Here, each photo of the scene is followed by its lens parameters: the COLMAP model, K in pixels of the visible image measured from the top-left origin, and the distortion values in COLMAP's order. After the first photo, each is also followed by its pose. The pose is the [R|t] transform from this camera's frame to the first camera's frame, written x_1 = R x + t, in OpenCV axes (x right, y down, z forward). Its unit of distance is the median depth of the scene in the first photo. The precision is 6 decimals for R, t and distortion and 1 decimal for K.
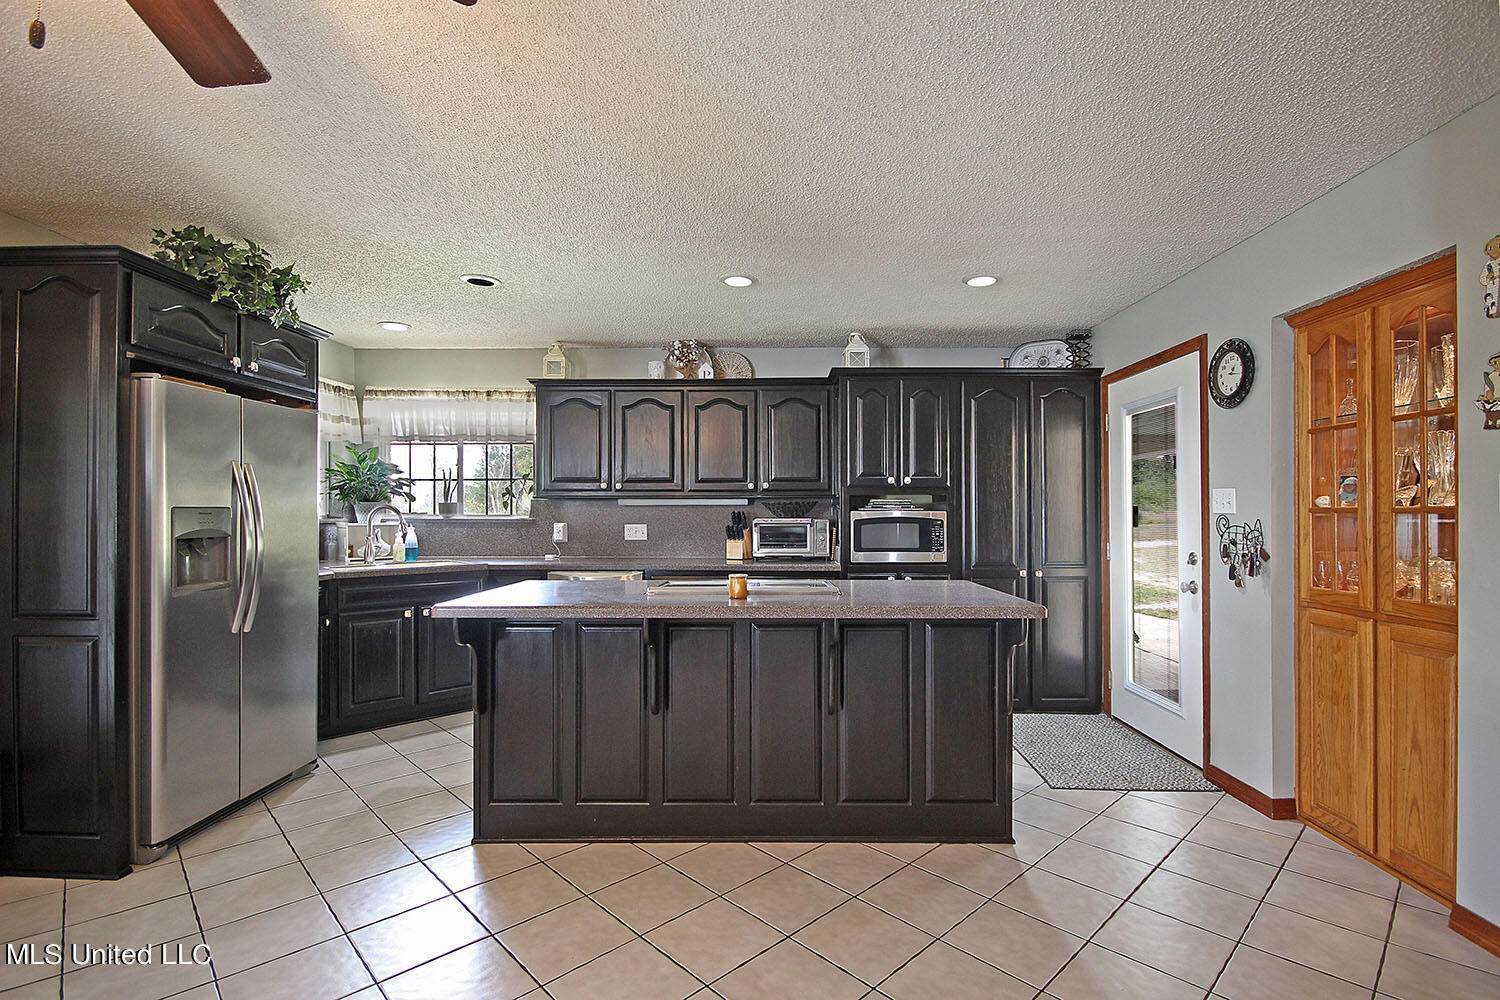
lens RADIAL K [[714.9, 0, 769.6], [0, 714.9, 510.5], [0, 0, 1]] dist [0.010046, -0.001681]
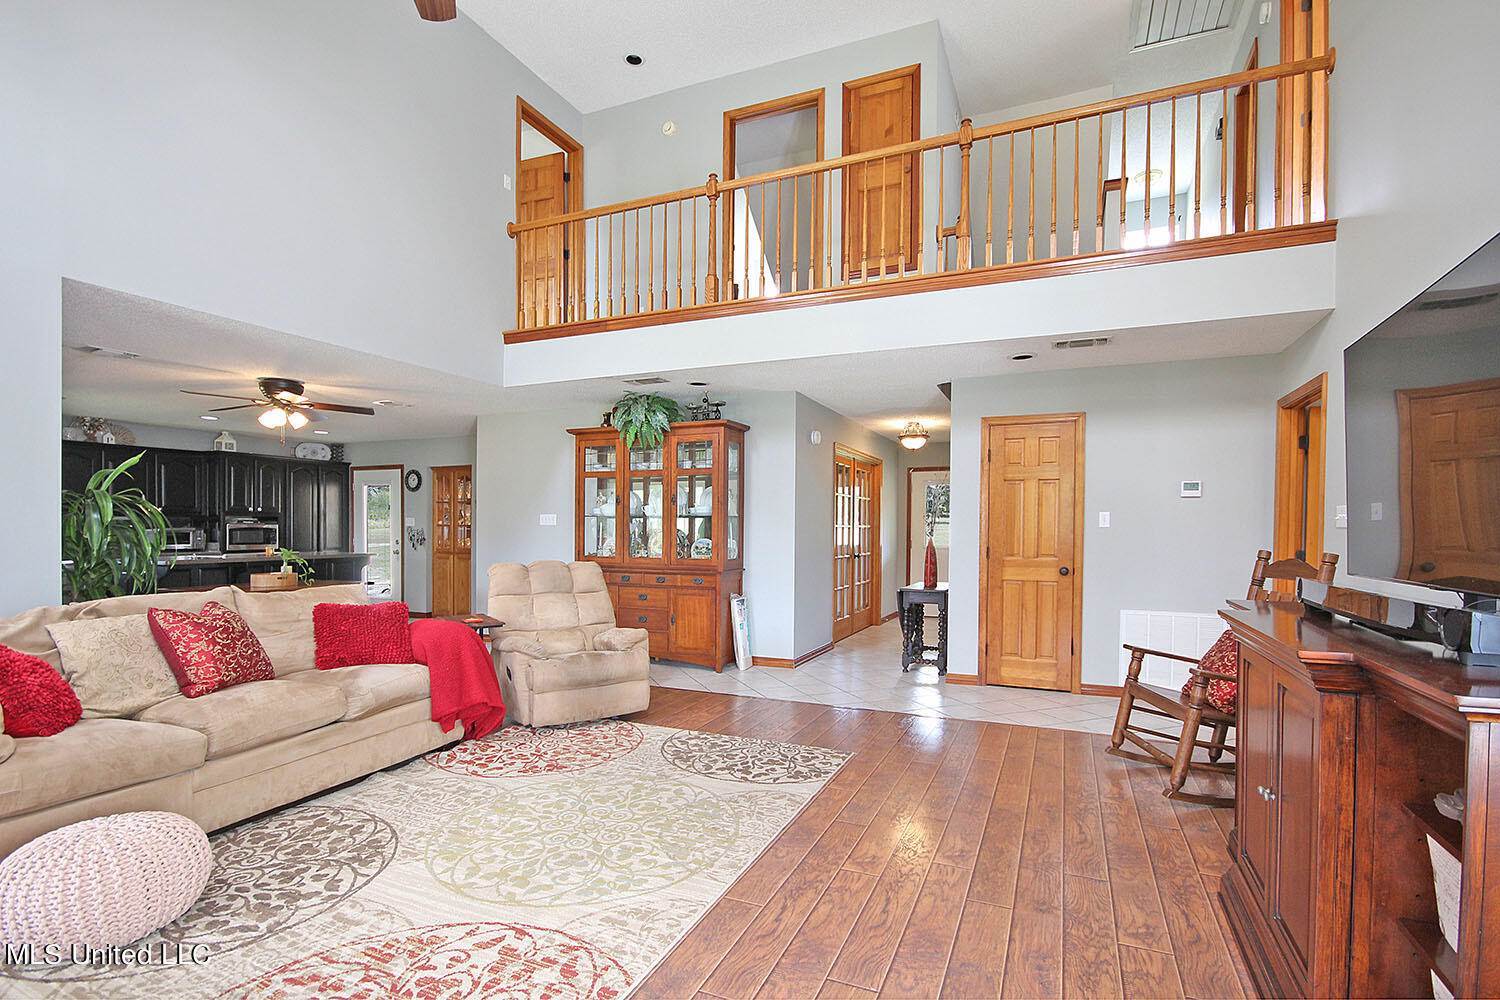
lens RADIAL K [[714.9, 0, 787.4], [0, 714.9, 523.9], [0, 0, 1]] dist [0.010046, -0.001681]
pose [[0.371844, 0.005787, 0.928277, -1.142067], [-0.009456, 0.999952, -0.002446, -0.009492], [-0.928247, -0.007869, 0.371881, -1.156113]]
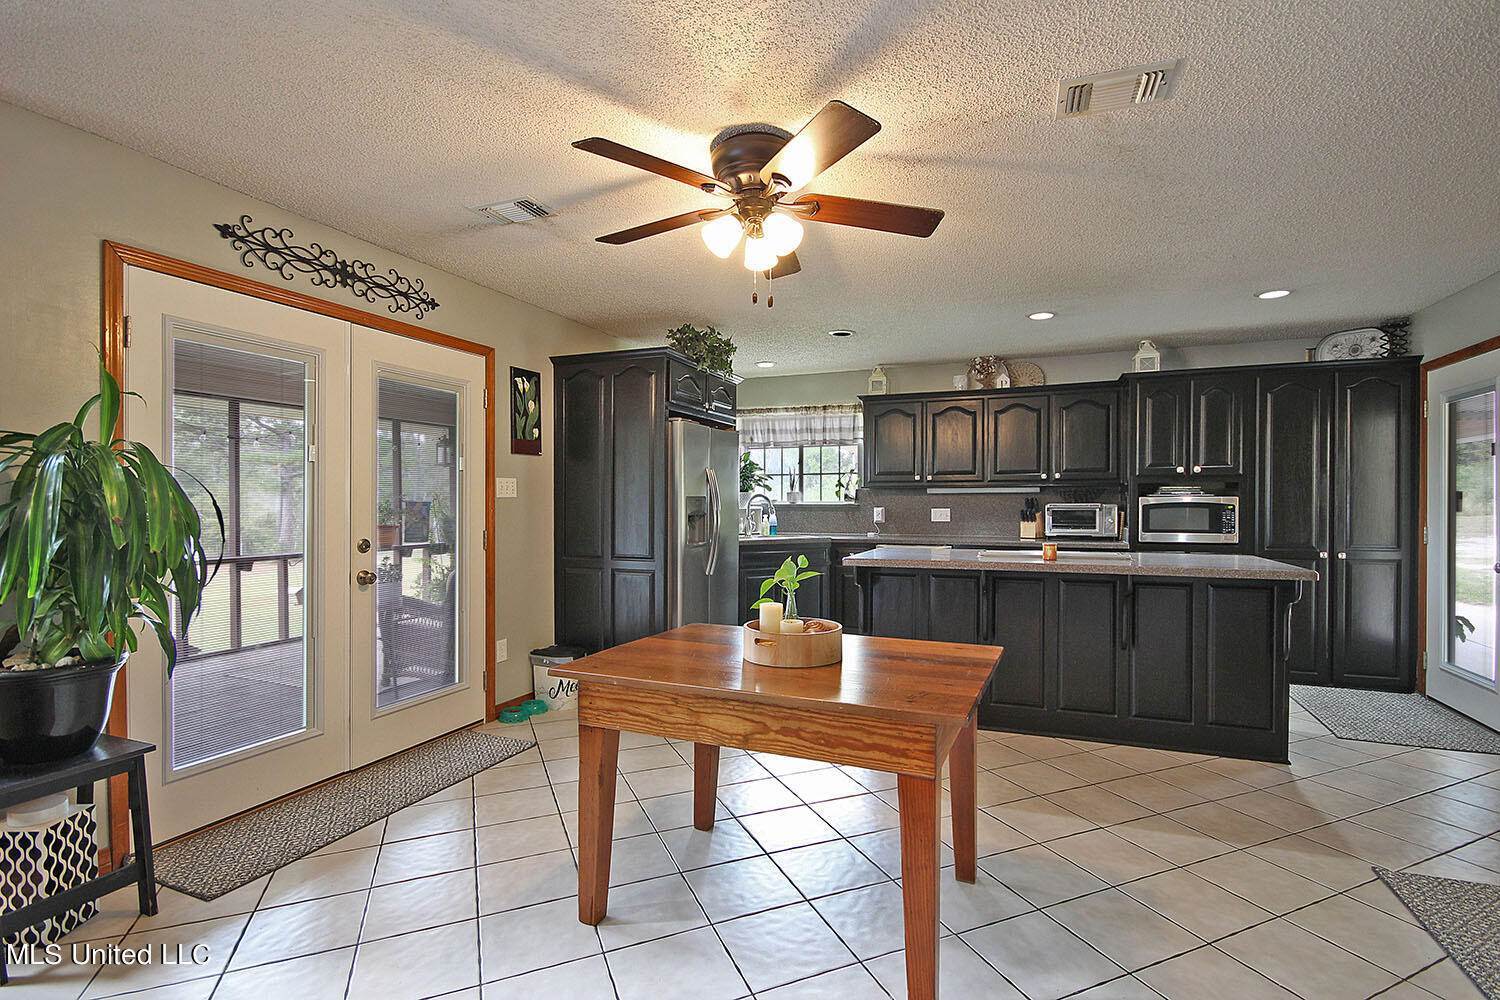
lens RADIAL K [[714.9, 0, 748.1], [0, 714.9, 517.0], [0, 0, 1]] dist [0.010046, -0.001681]
pose [[0.929239, 0.006051, -0.369429, -0.045268], [0.004062, 0.999638, 0.026589, -0.000325], [0.369456, -0.026208, 0.928879, -0.305737]]
